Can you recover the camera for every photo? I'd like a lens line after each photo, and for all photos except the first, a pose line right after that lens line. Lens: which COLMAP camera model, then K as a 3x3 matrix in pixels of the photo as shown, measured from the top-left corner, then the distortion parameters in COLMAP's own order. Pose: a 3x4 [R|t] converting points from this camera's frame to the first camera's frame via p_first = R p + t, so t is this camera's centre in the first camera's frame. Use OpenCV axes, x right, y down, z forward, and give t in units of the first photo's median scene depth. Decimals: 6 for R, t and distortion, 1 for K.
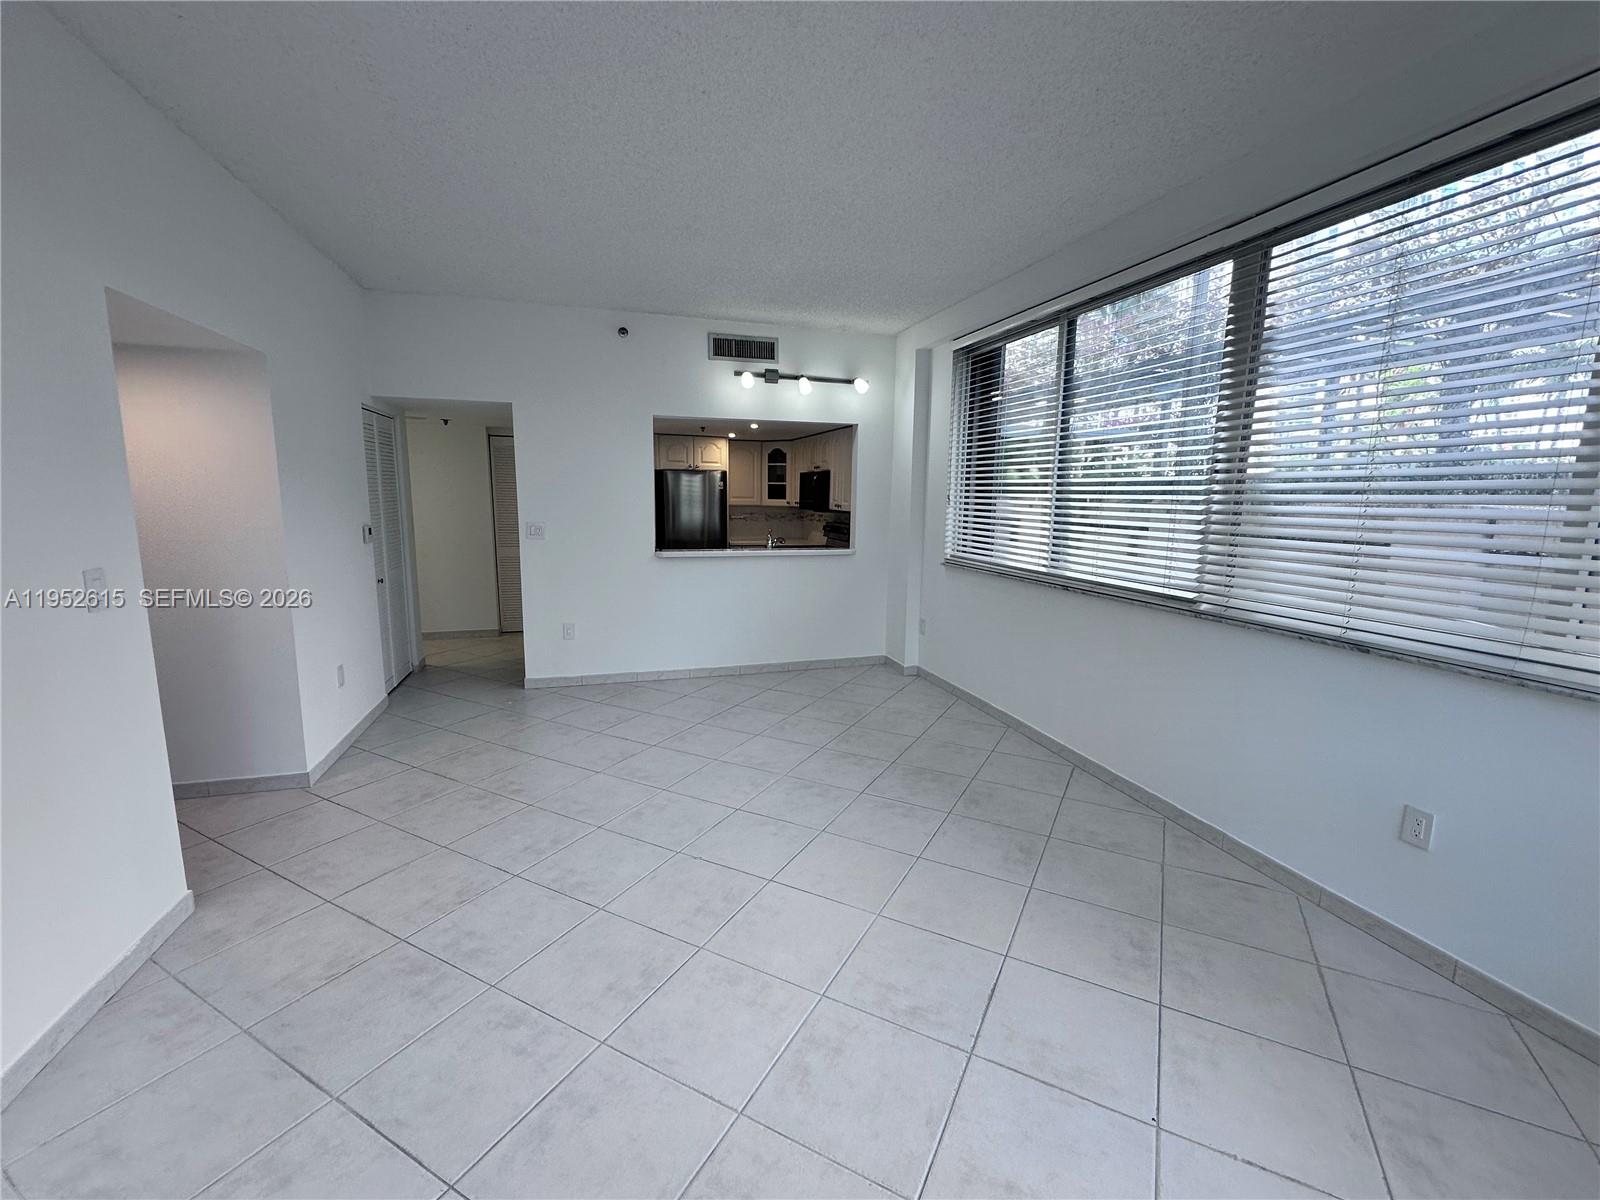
lens RADIAL K [[654.1, 0, 802.9], [0, 654.1, 596.8], [0, 0, 1]] dist [0.000636, 0.000013]
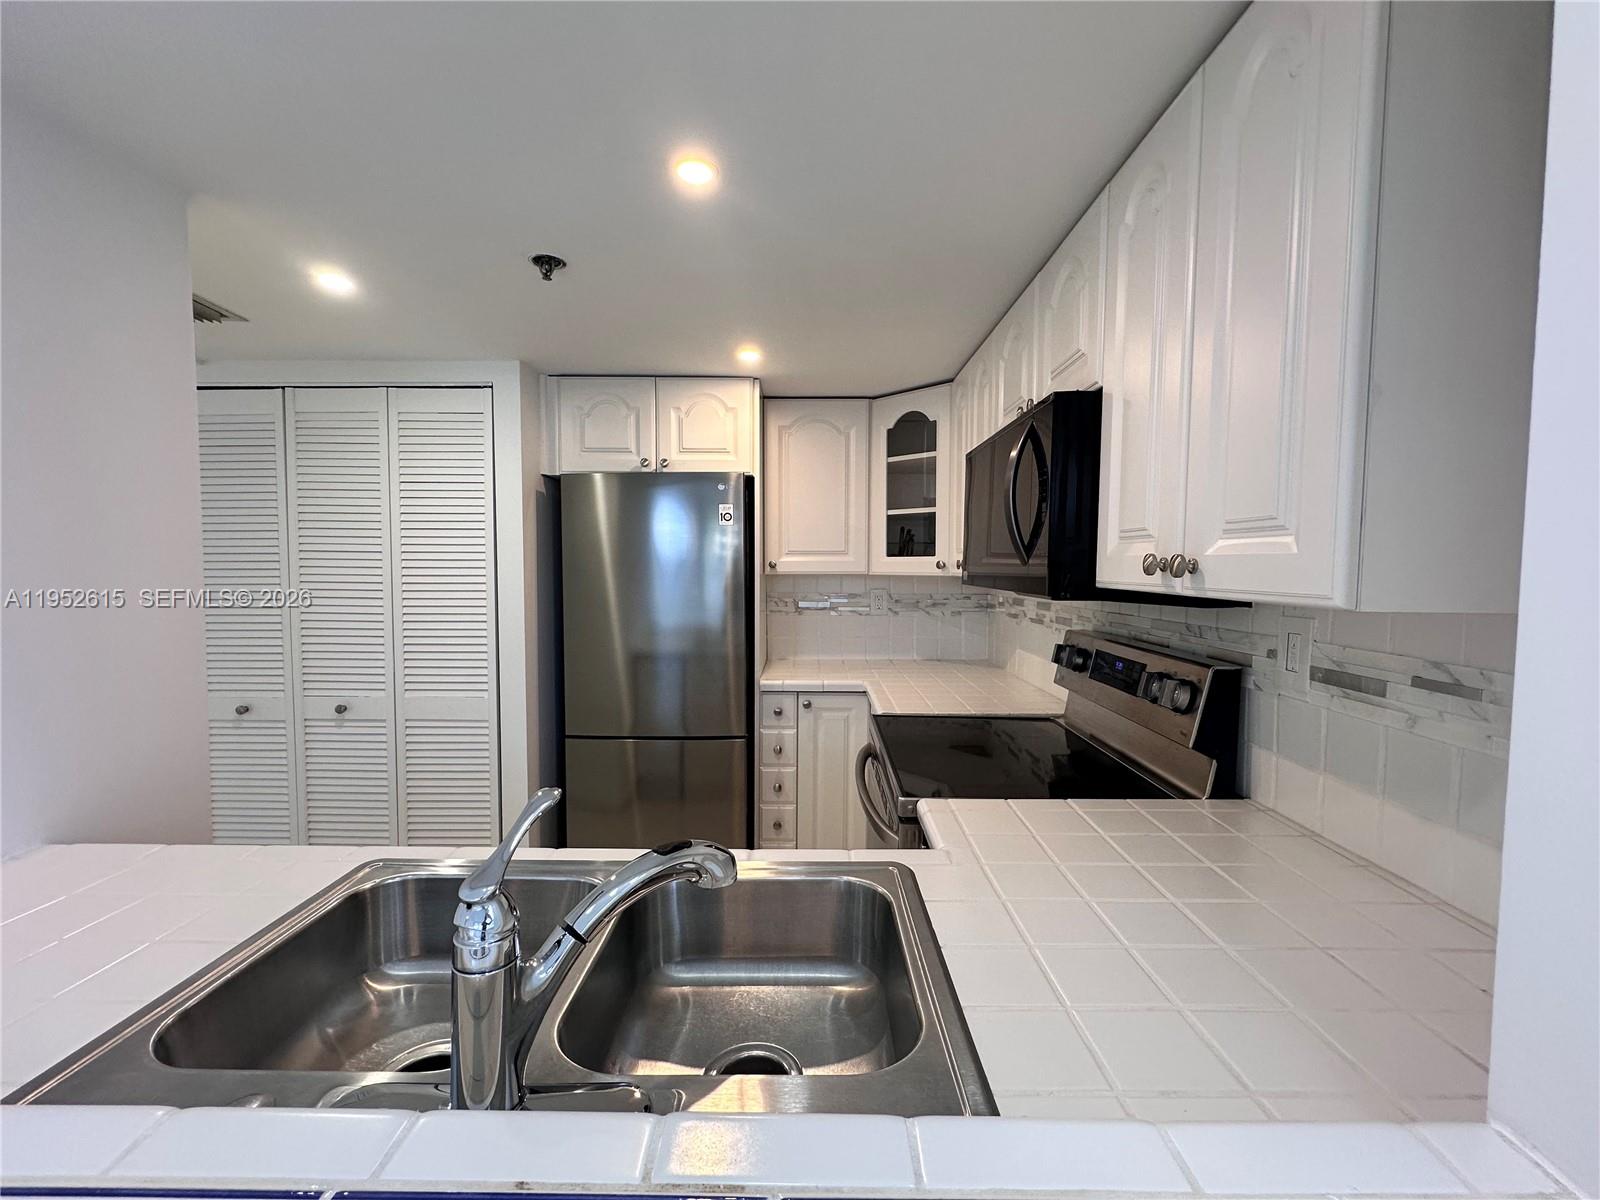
lens RADIAL K [[654.1, 0, 800.5], [0, 654.1, 608.7], [0, 0, 1]] dist [0.000636, 0.000013]
pose [[0.952765, 0.002842, -0.303695, 0.010332], [-0.030701, 0.995735, -0.086998, -0.090235], [0.302152, 0.092212, 0.948789, 0.661217]]
